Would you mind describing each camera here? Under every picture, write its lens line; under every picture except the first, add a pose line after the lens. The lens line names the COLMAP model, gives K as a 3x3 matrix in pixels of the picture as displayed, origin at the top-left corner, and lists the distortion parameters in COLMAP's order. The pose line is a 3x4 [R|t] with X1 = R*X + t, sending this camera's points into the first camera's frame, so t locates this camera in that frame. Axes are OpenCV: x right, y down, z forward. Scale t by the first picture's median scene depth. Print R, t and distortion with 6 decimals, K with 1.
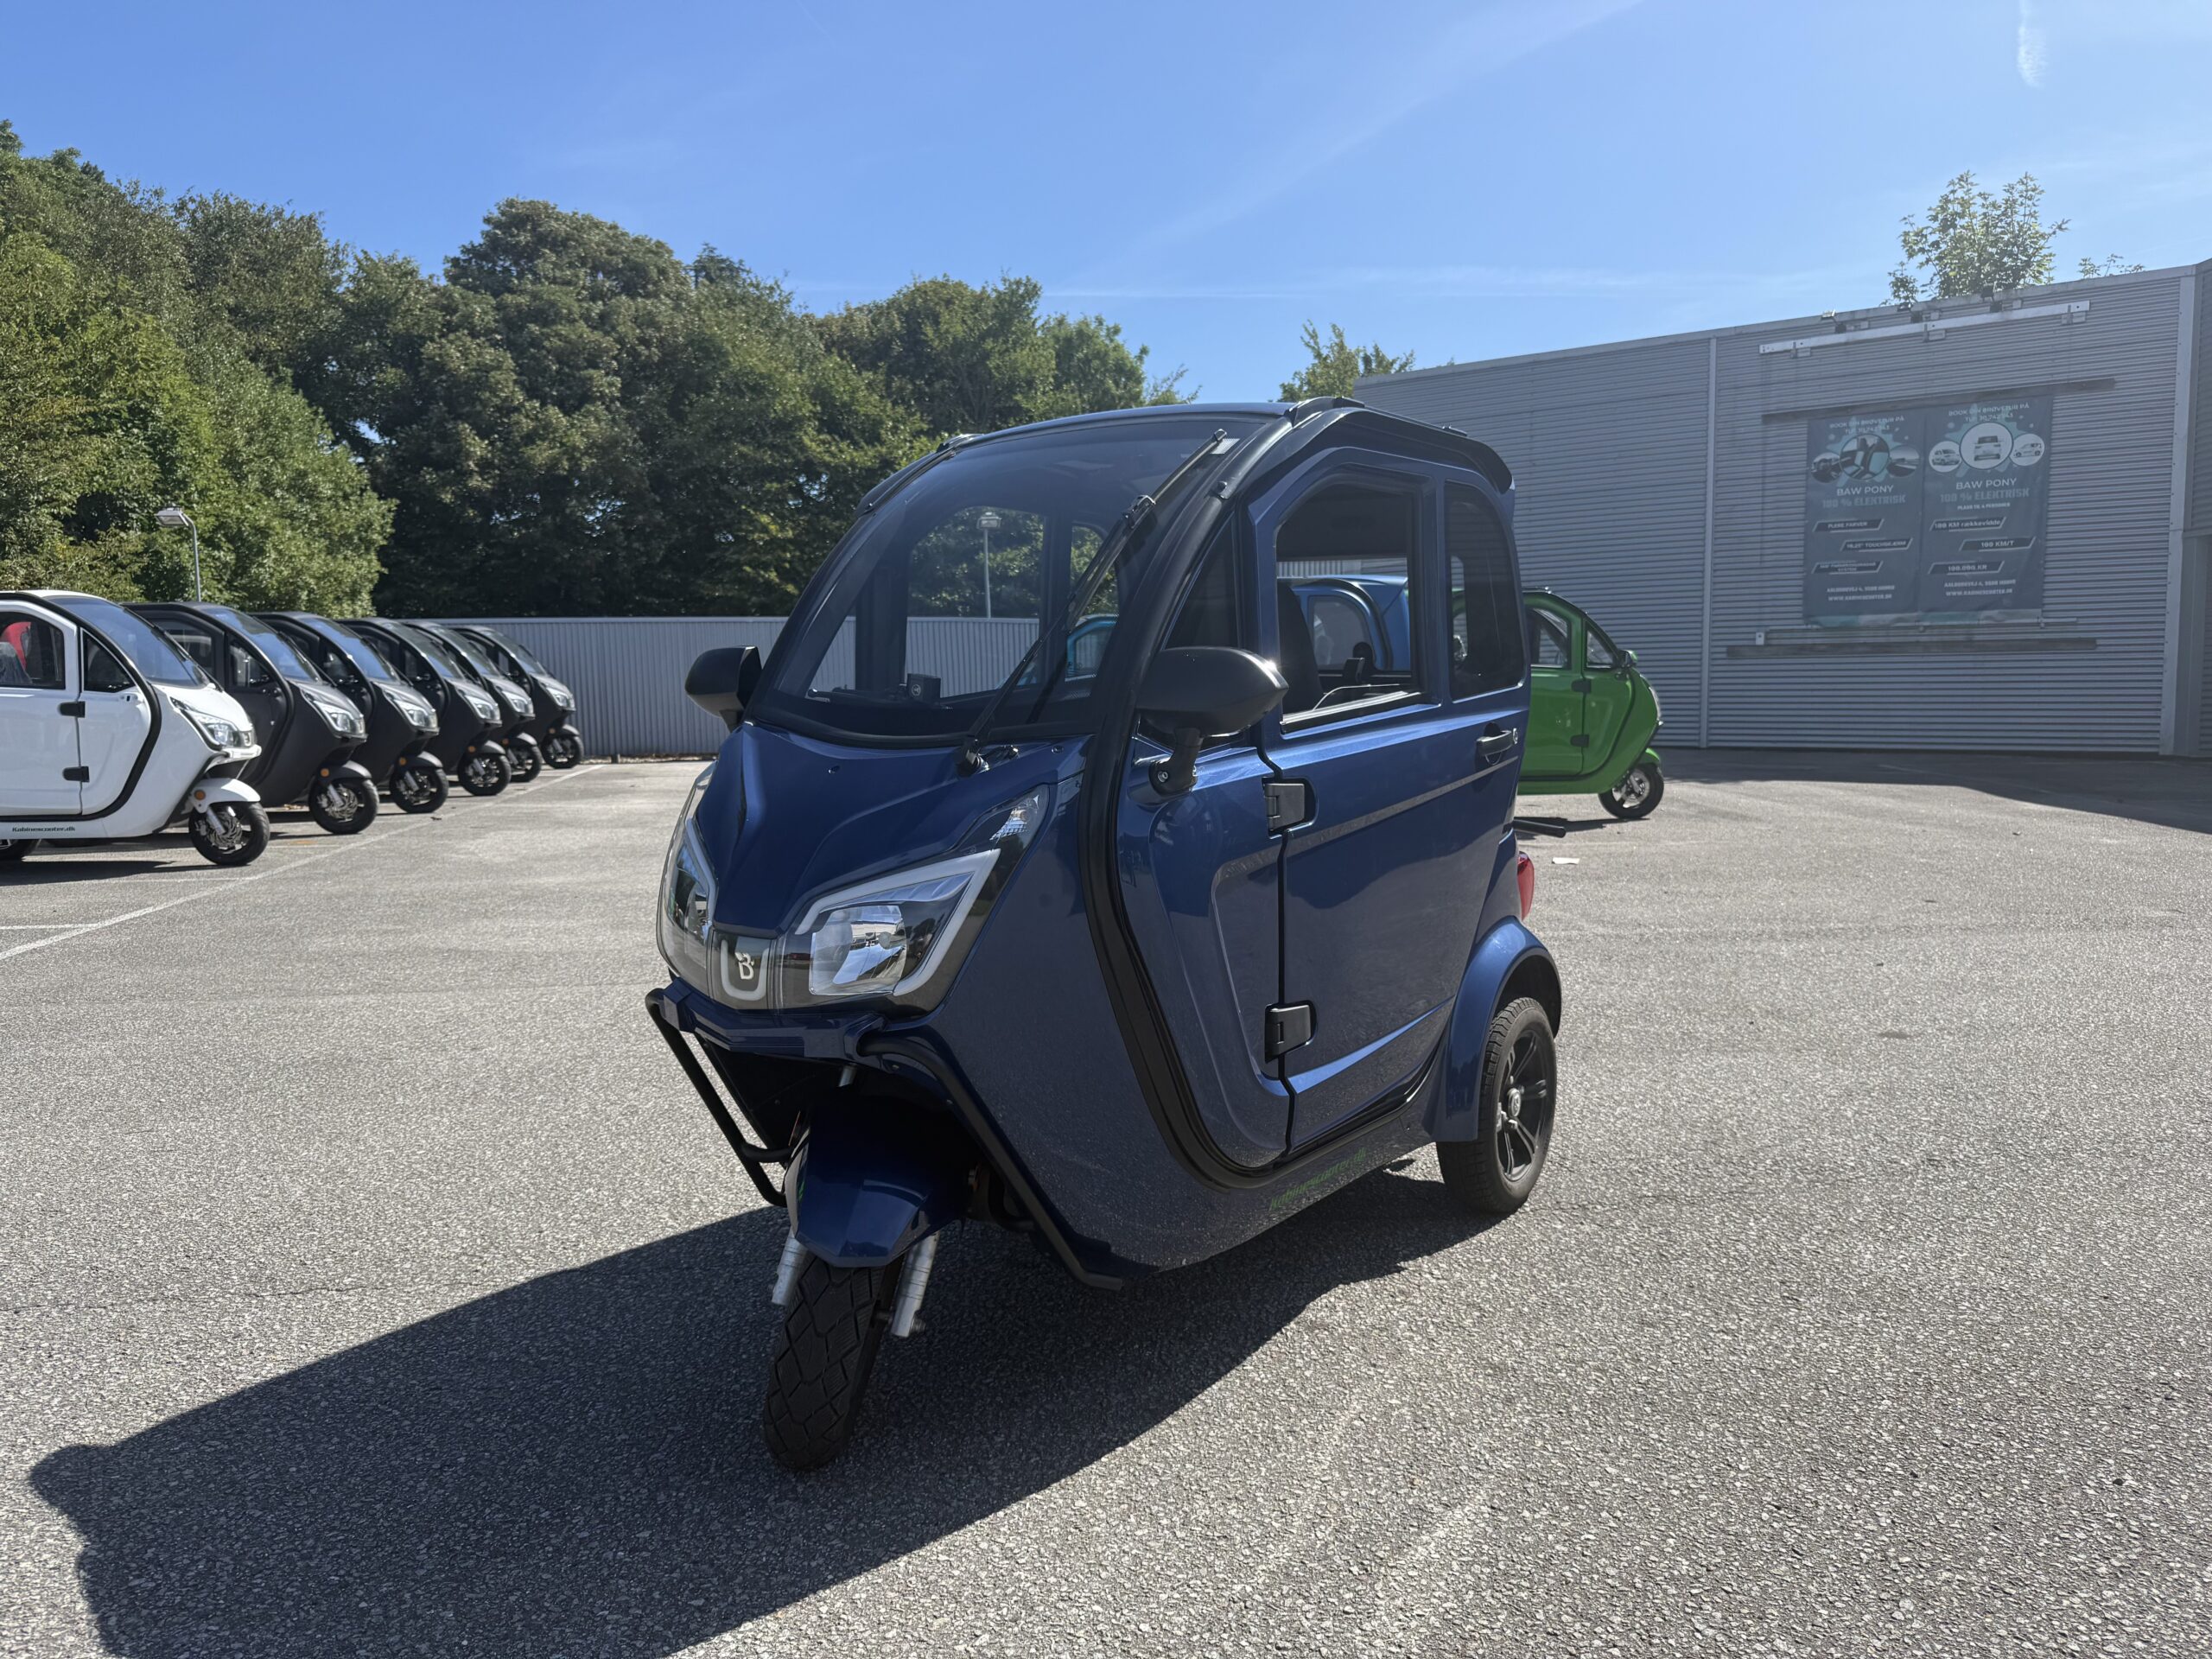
lens RADIAL K [[1558.9, 0, 1088.9], [0, 1558.9, 824.5], [0, 0, 1]] dist [-0.003465, -0.012758]
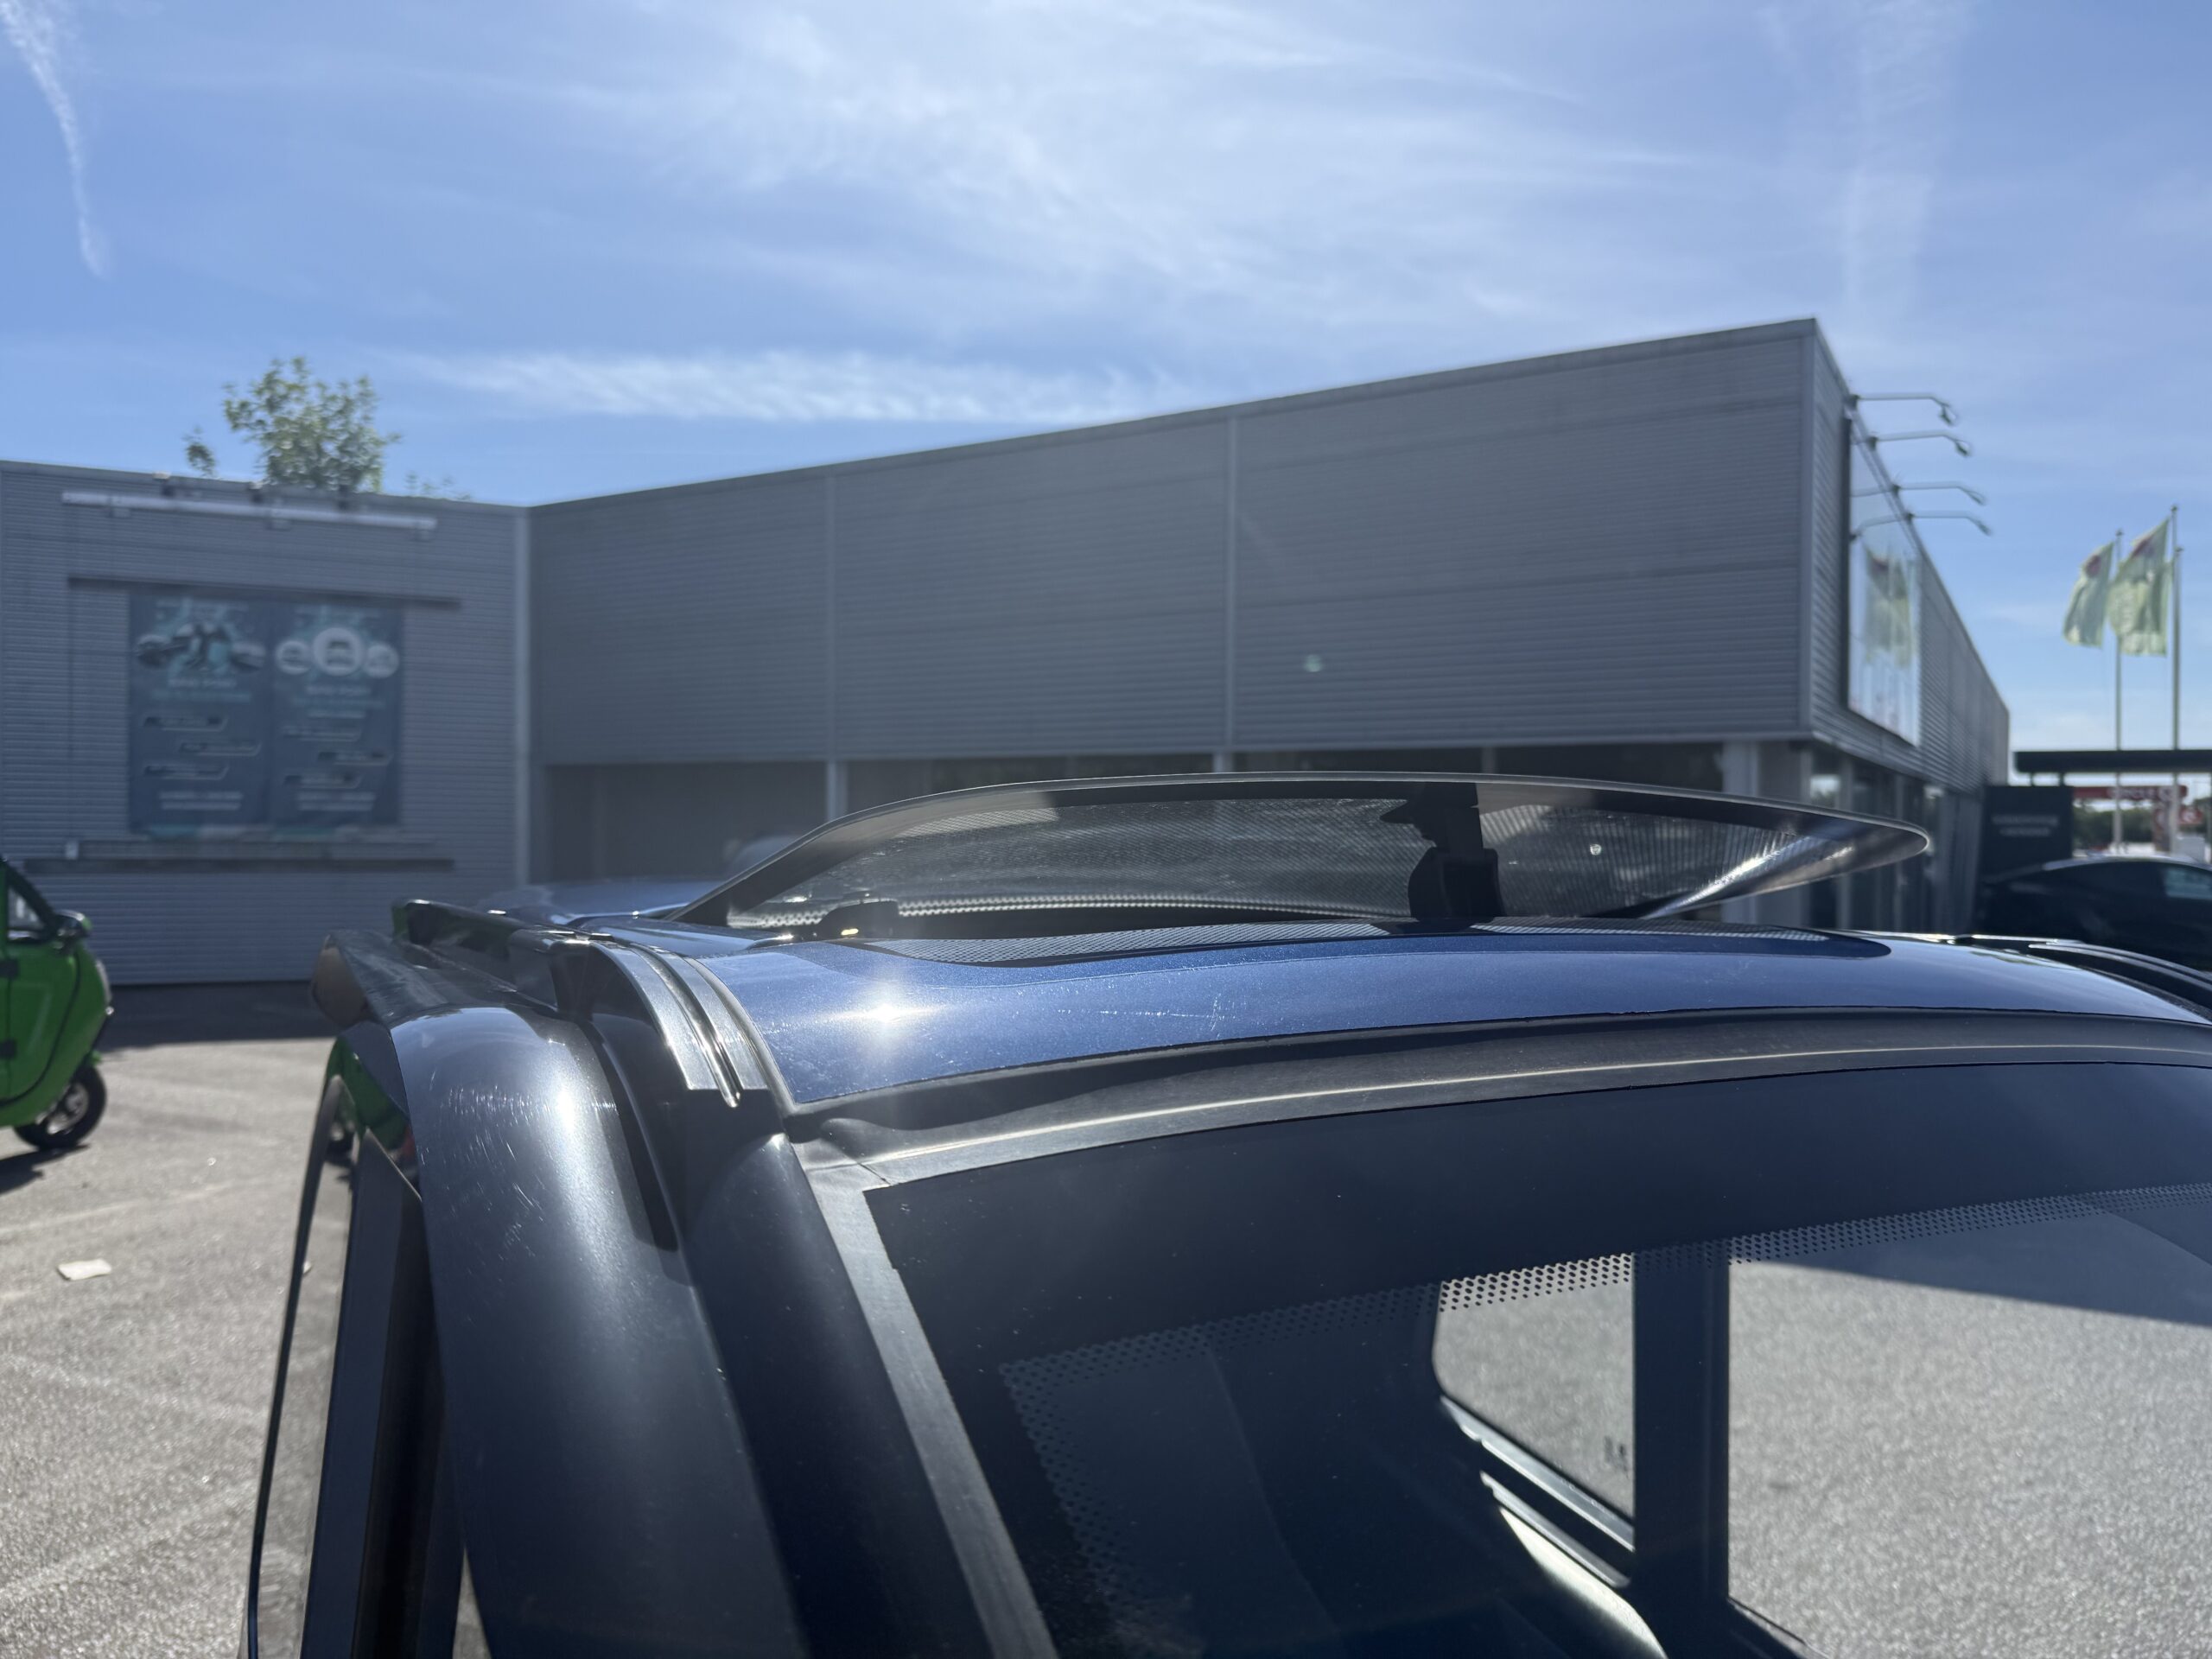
lens RADIAL K [[1558.9, 0, 1086.6], [0, 1558.9, 829.7], [0, 0, 1]] dist [-0.003465, -0.012758]
pose [[0.465422, 0.018078, 0.884904, -0.037298], [0.071161, 0.995790, -0.057771, -0.049549], [-0.882224, 0.089858, 0.462176, 0.177609]]
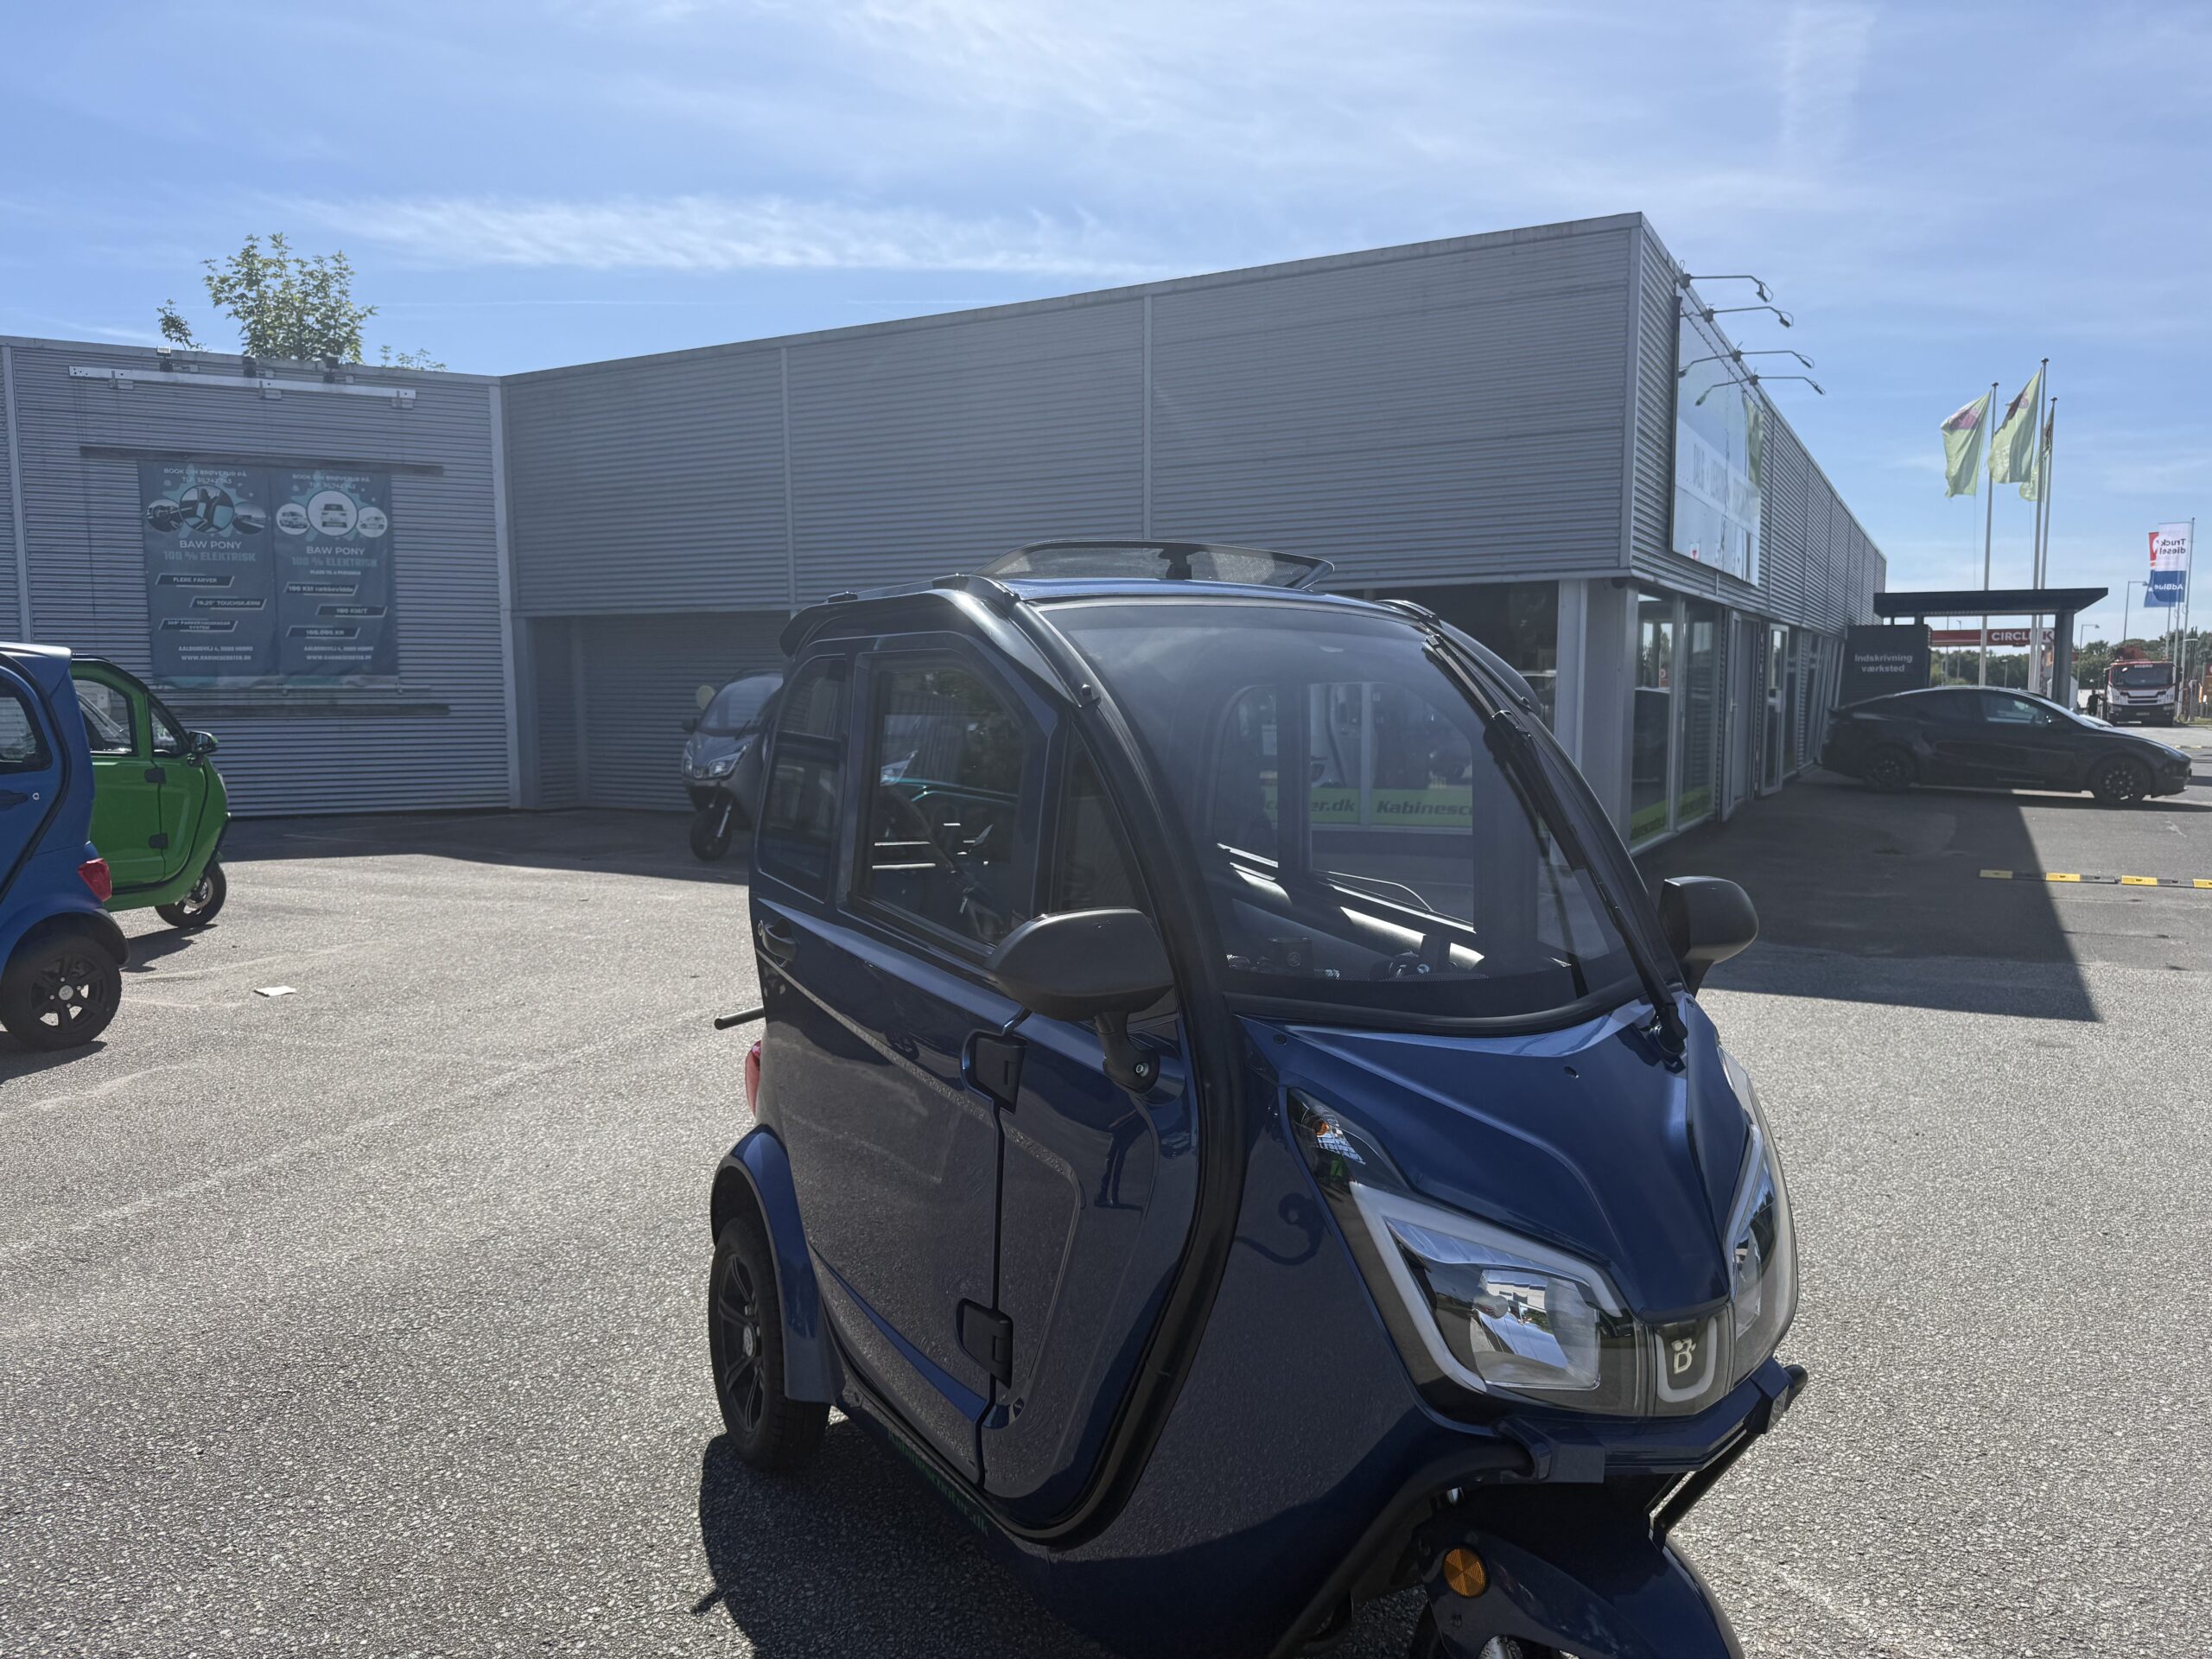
lens RADIAL K [[1558.9, 0, 1082.3], [0, 1558.9, 849.1], [0, 0, 1]] dist [-0.003465, -0.012758]
pose [[0.430095, -0.078522, 0.899362, -0.139053], [0.086731, 0.995196, 0.045412, -0.028935], [-0.898608, 0.058471, 0.434839, 0.129592]]
